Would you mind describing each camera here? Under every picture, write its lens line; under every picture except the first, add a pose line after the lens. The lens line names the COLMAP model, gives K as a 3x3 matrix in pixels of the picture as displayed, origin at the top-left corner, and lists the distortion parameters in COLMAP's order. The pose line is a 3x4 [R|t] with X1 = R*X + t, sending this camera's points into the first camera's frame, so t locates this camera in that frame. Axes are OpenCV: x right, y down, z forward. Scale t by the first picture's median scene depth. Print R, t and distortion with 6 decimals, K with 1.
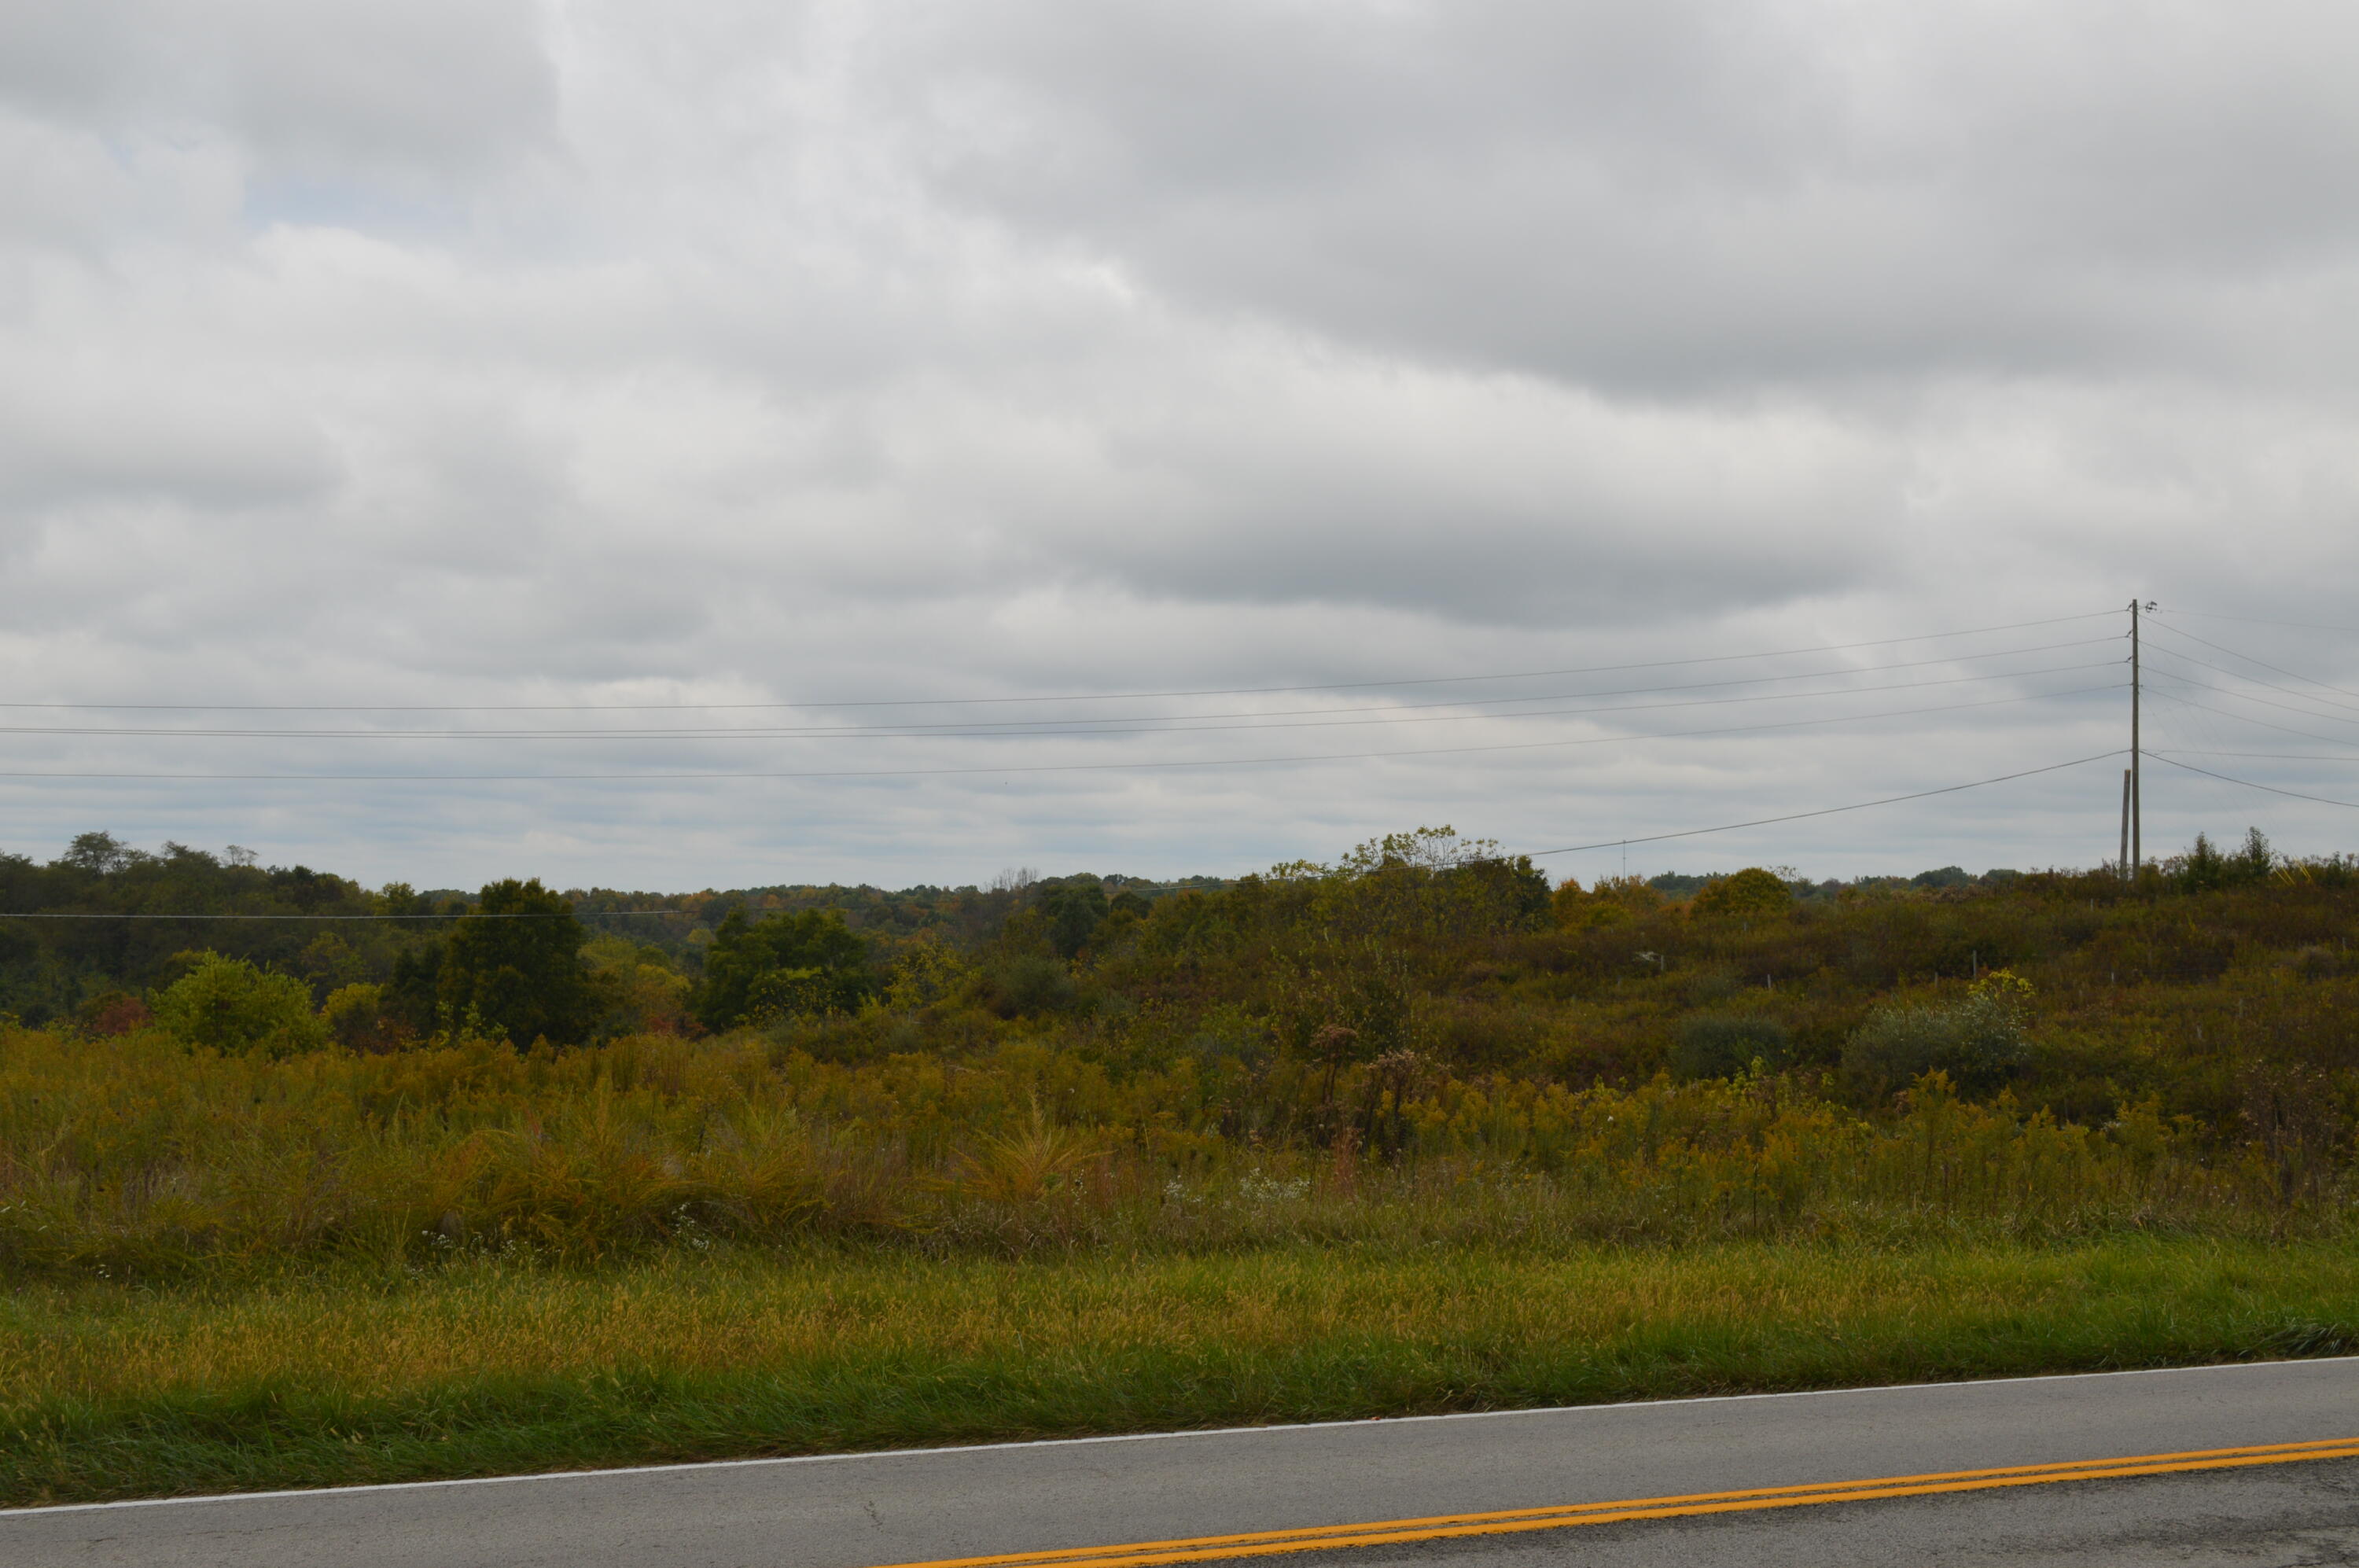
lens RADIAL K [[2816.5, 0, 1168.7], [0, 2816.5, 839.9], [0, 0, 1]] dist [-0.040916, 0.042235]
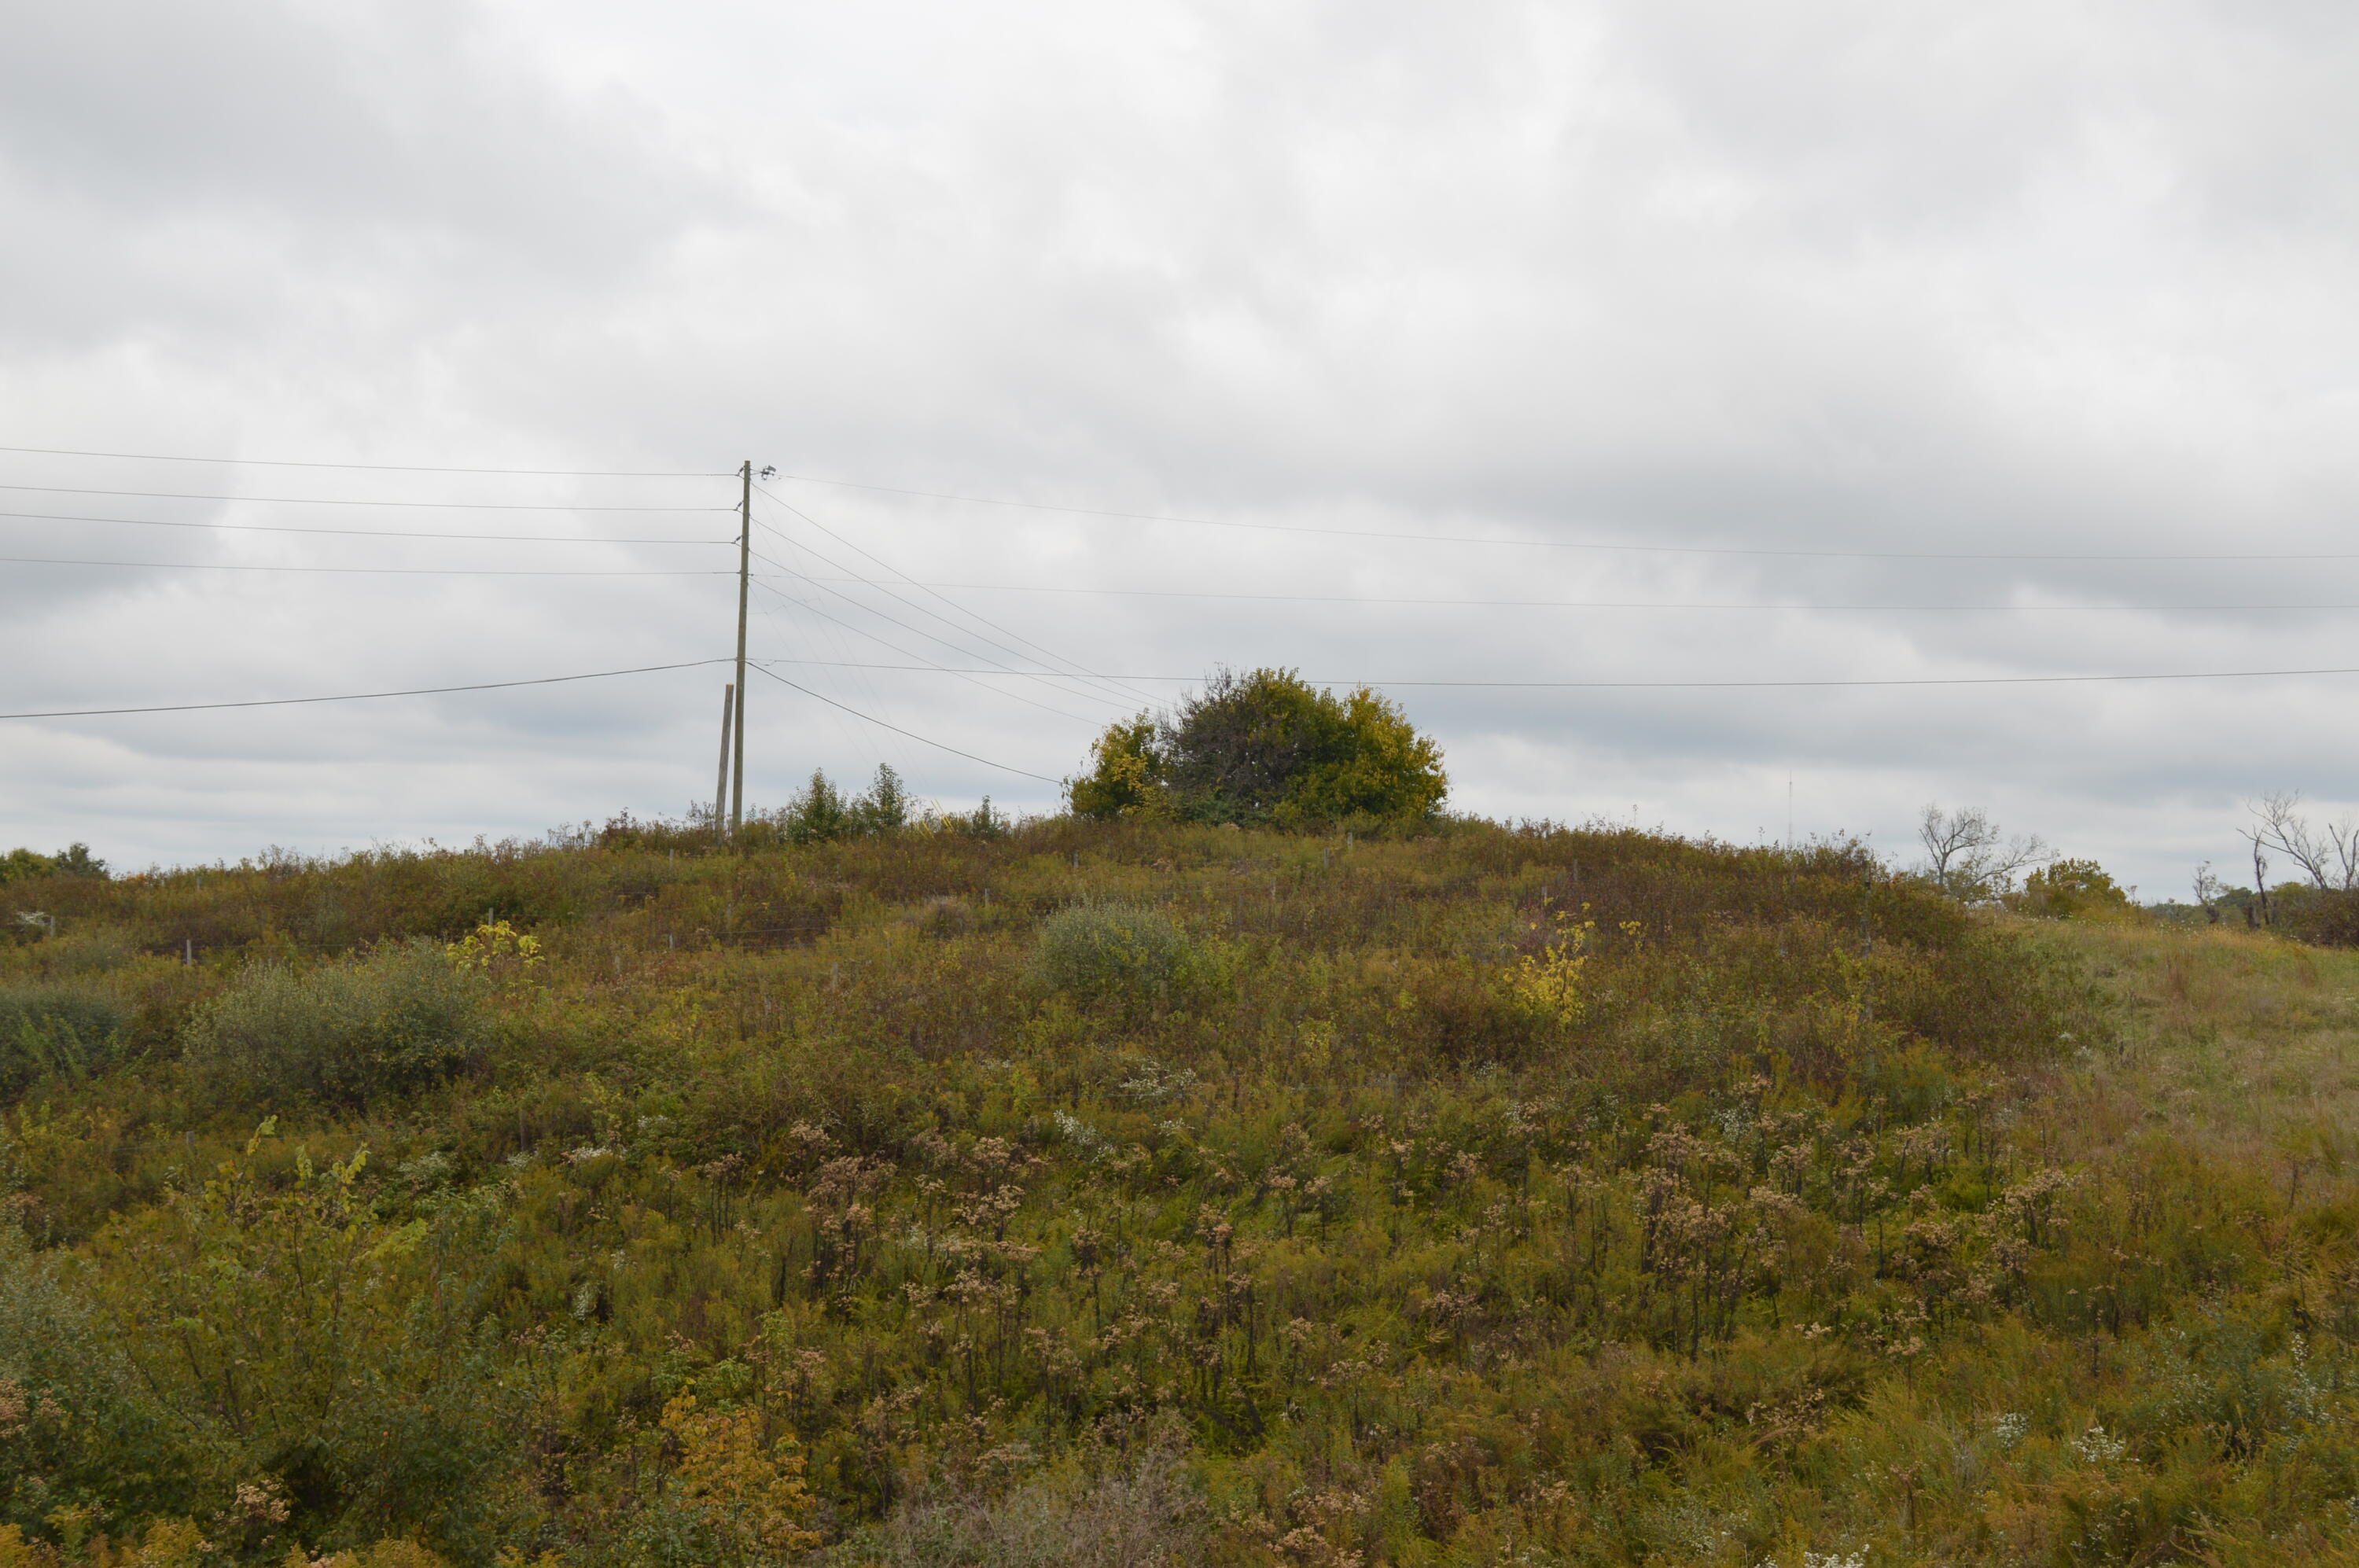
lens RADIAL K [[2855.6, 0, 1179.2], [0, 2855.6, 850.4], [0, 0, 1]] dist [-0.024601, 0.031871]
pose [[0.897327, 0.032089, 0.440198, 0.130748], [-0.028049, 0.999484, -0.015683, 0.031862], [-0.440474, 0.001726, 0.897764, 0.296991]]
